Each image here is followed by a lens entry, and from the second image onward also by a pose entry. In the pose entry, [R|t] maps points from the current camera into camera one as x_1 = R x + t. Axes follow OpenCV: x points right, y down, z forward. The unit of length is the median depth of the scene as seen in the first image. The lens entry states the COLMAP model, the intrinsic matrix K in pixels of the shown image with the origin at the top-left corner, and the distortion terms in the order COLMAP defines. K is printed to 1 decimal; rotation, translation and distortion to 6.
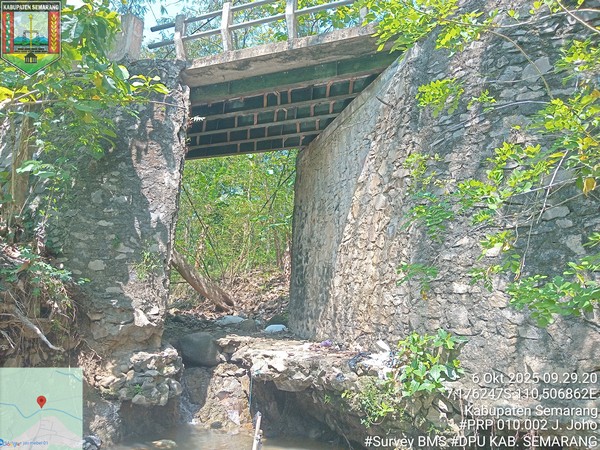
lens RADIAL K [[448.7, 0, 300.0], [0, 448.7, 225.0], [0, 0, 1]] dist [0.036685, -0.089760]
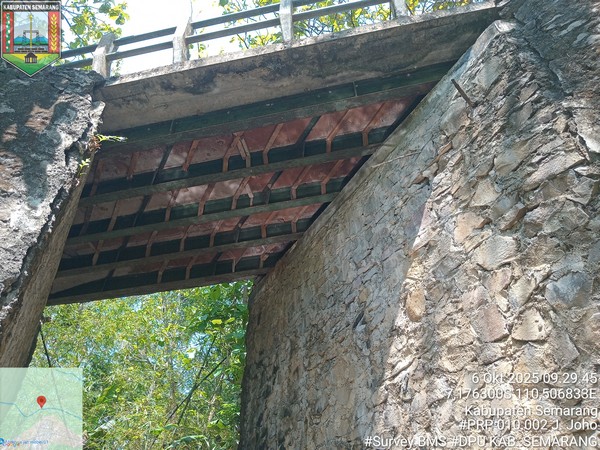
lens RADIAL K [[448.7, 0, 300.0], [0, 448.7, 225.0], [0, 0, 1]] dist [0.036685, -0.089760]
pose [[0.978596, 0.076572, 0.191014, -0.100798], [0.029613, 0.866139, -0.498925, 0.133902], [-0.203648, 0.493902, 0.845333, 0.549433]]
